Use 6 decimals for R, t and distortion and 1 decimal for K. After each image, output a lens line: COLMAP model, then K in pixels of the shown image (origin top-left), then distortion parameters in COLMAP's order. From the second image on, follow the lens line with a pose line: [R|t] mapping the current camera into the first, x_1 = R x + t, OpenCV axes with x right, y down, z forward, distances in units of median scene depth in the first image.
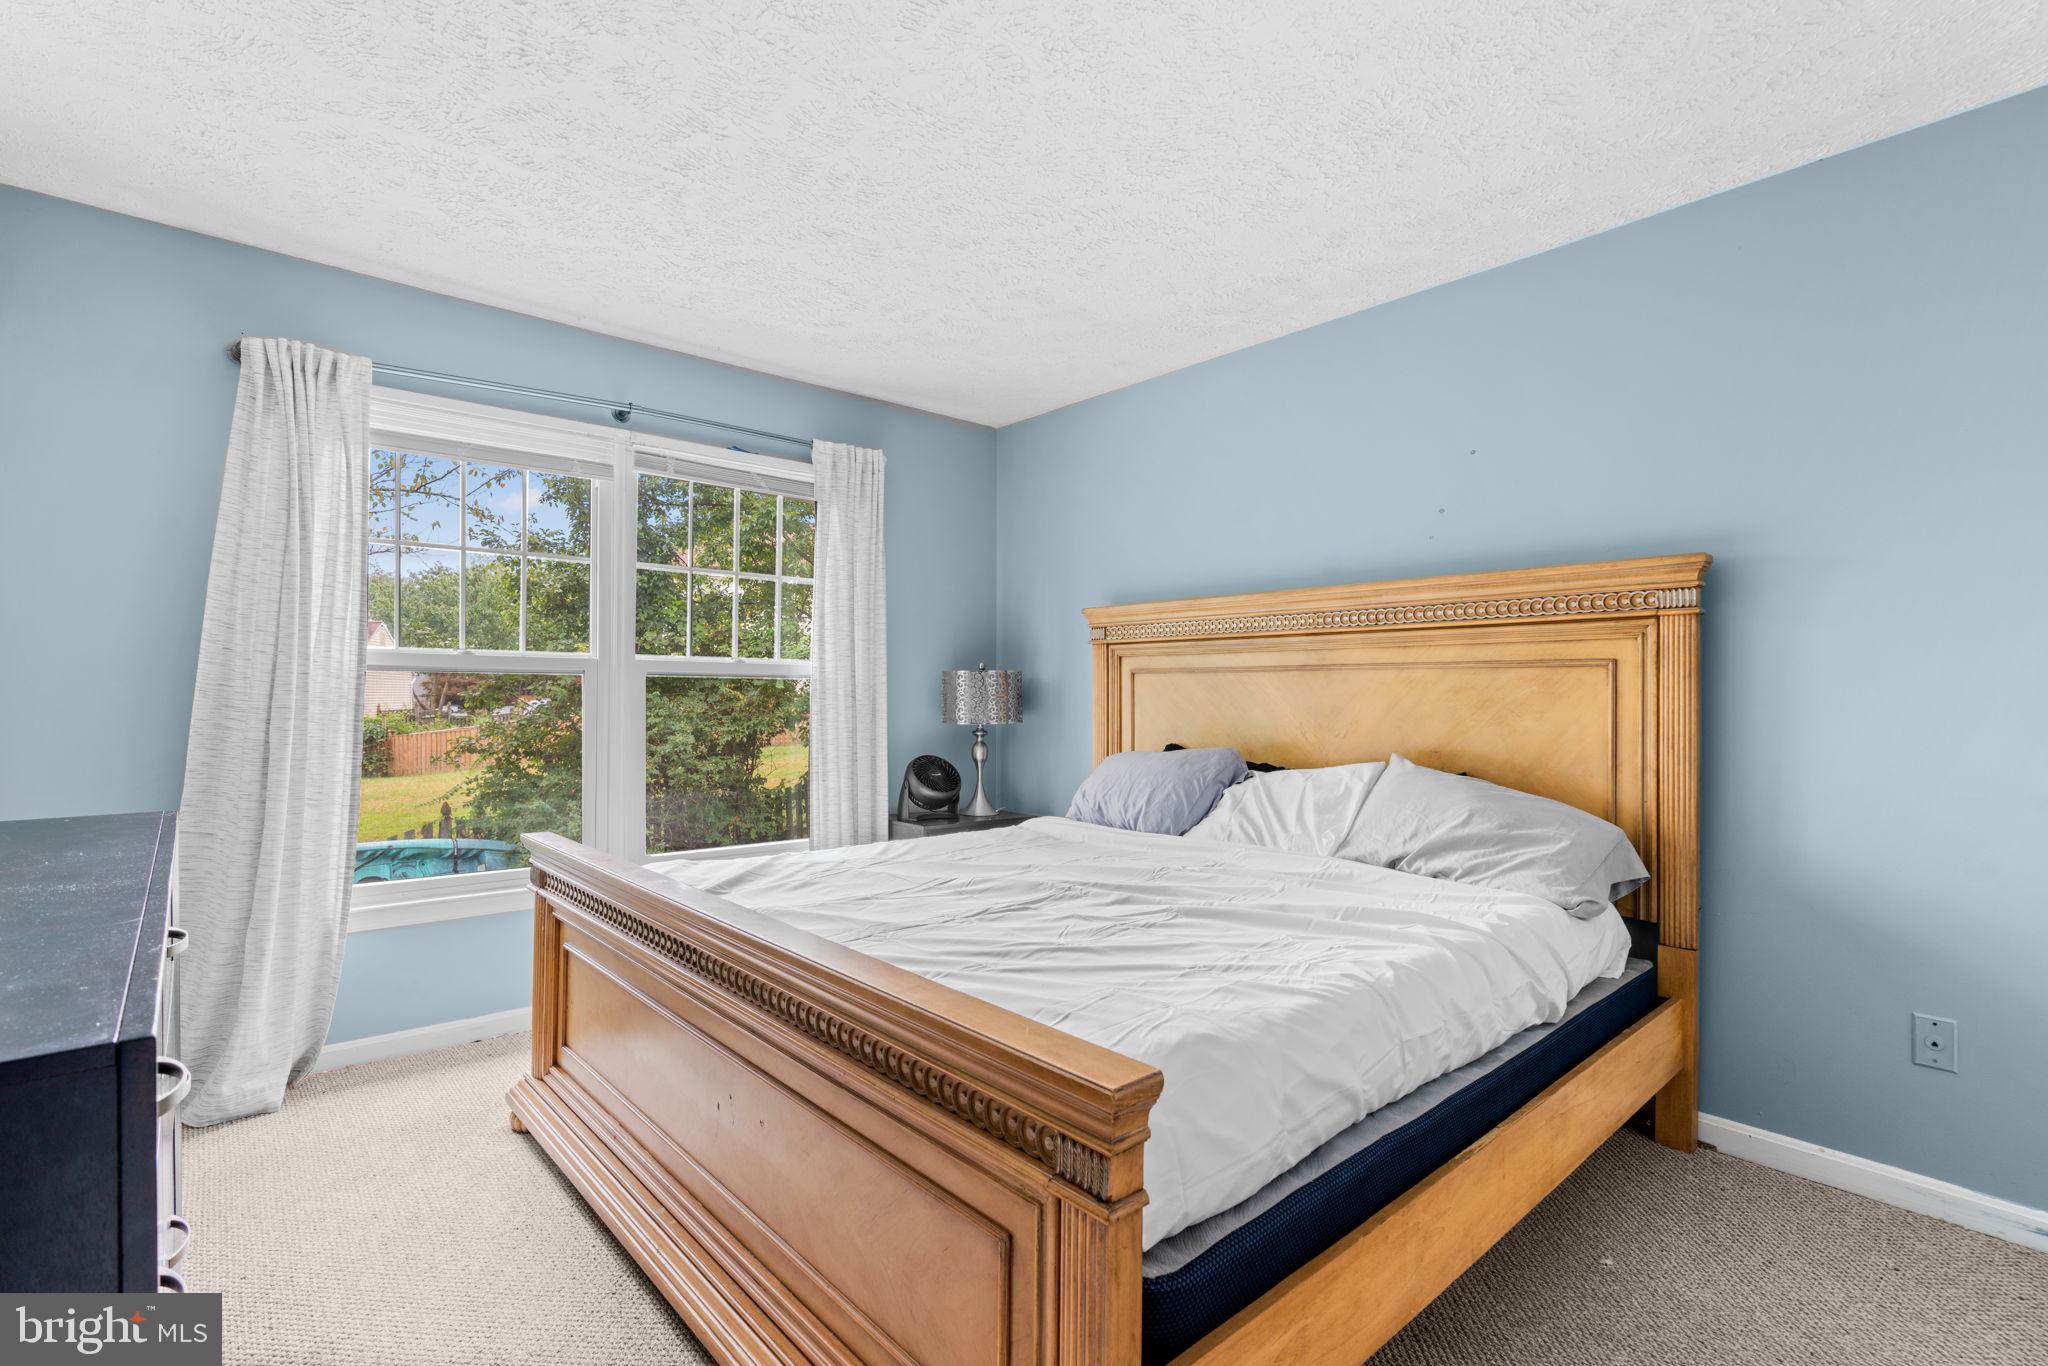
lens RADIAL K [[937.2, 0, 1024.3], [0, 937.2, 688.4], [0, 0, 1]] dist [-0.001366, -0.000082]
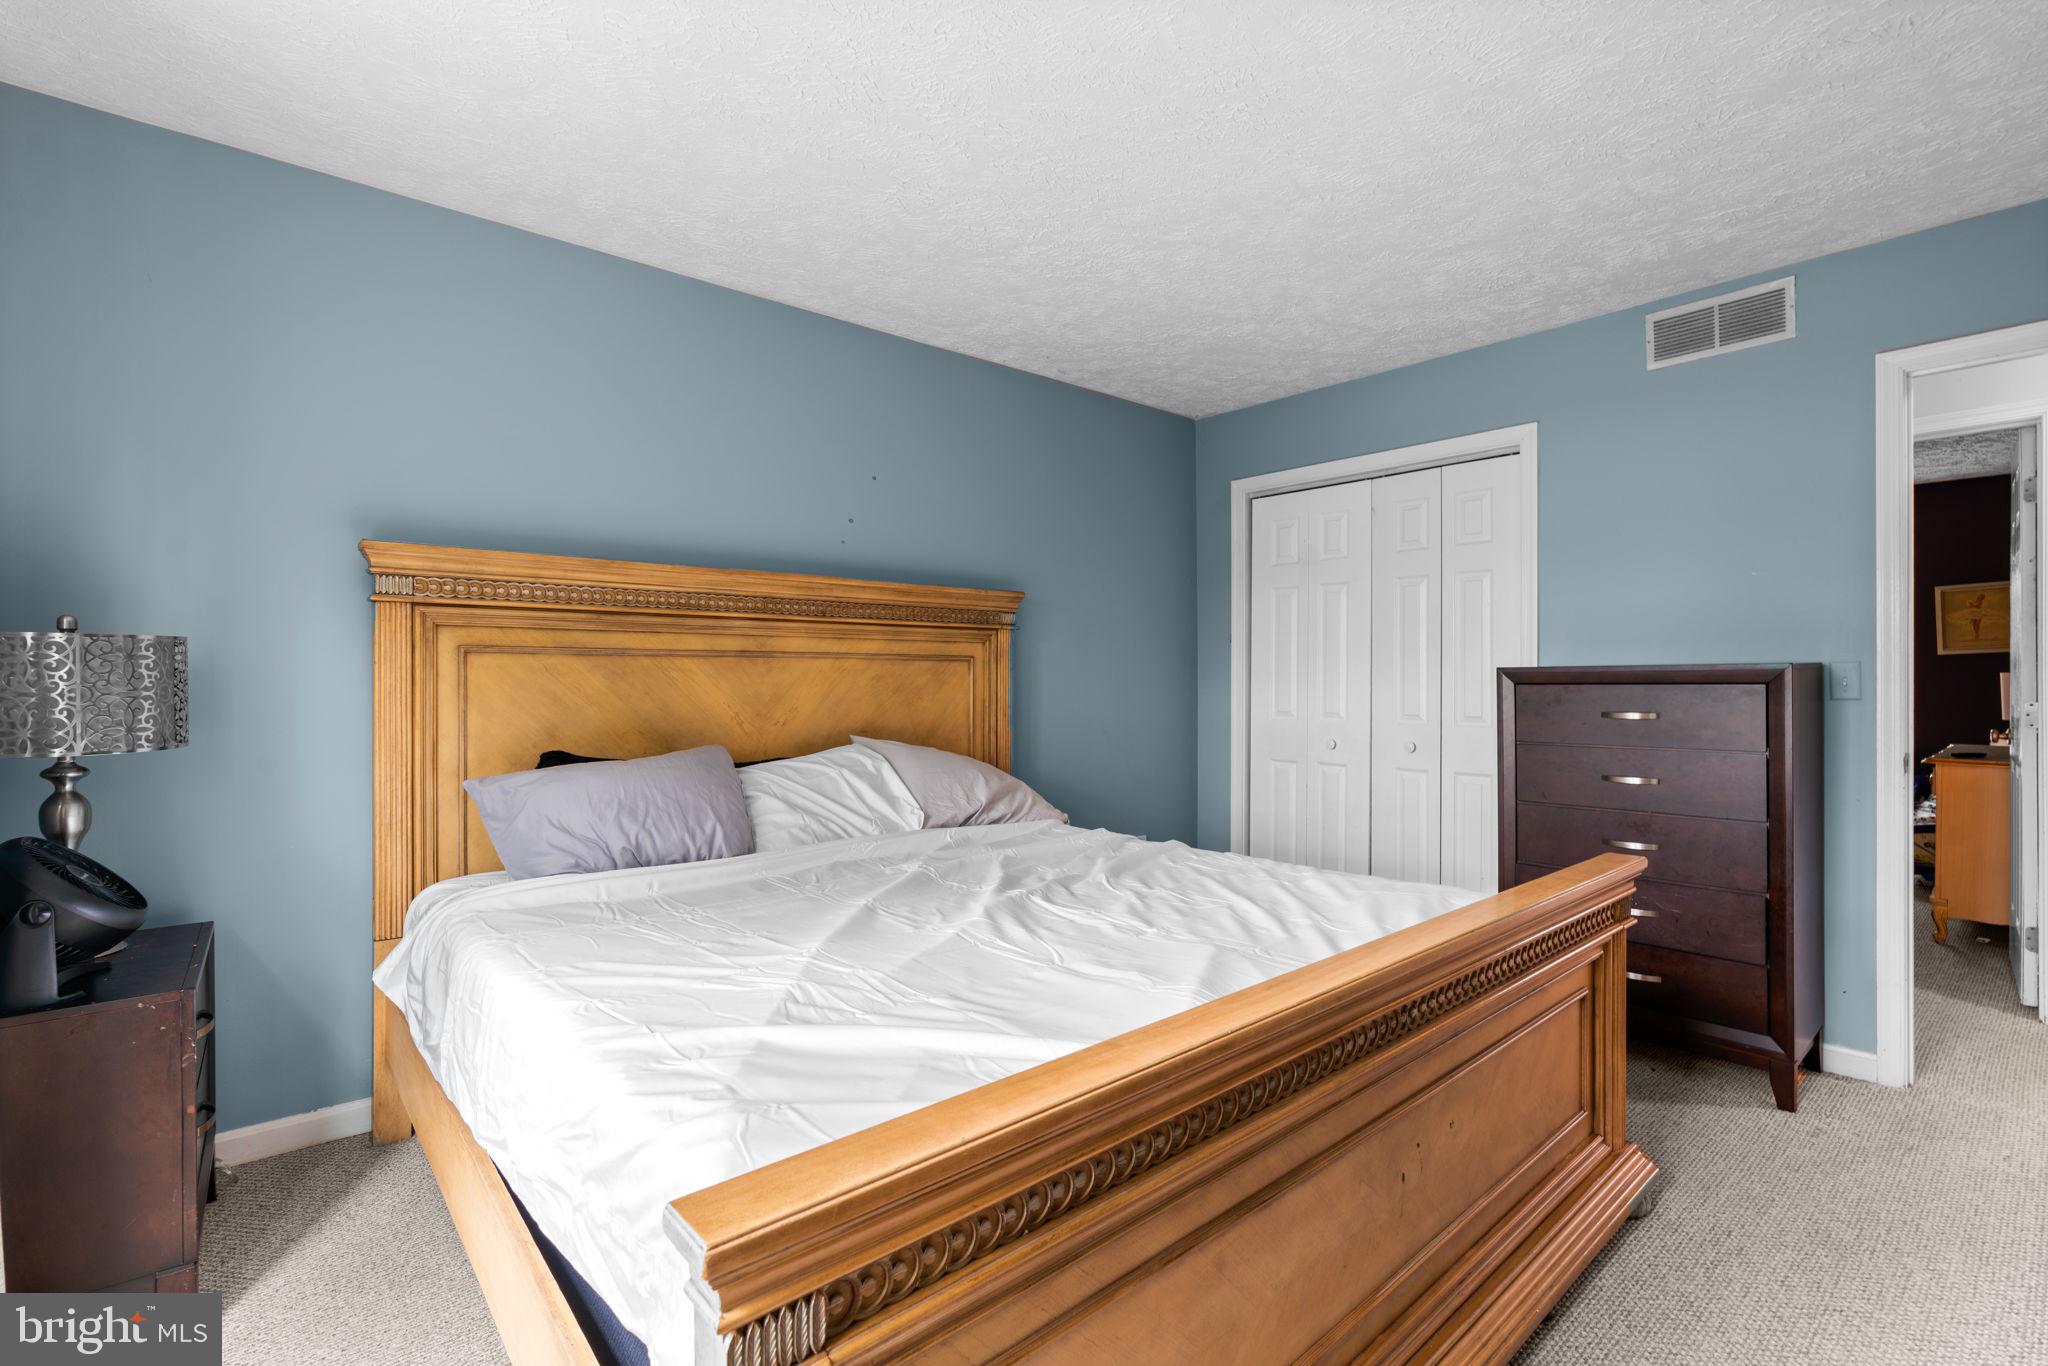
lens RADIAL K [[937.2, 0, 1025.9], [0, 937.2, 680.0], [0, 0, 1]] dist [-0.001366, -0.000082]
pose [[0.015932, -0.000950, 0.999873, -0.720521], [-0.000849, 0.999999, 0.000963, 0.003145], [-0.999873, -0.000864, 0.015931, 0.800218]]
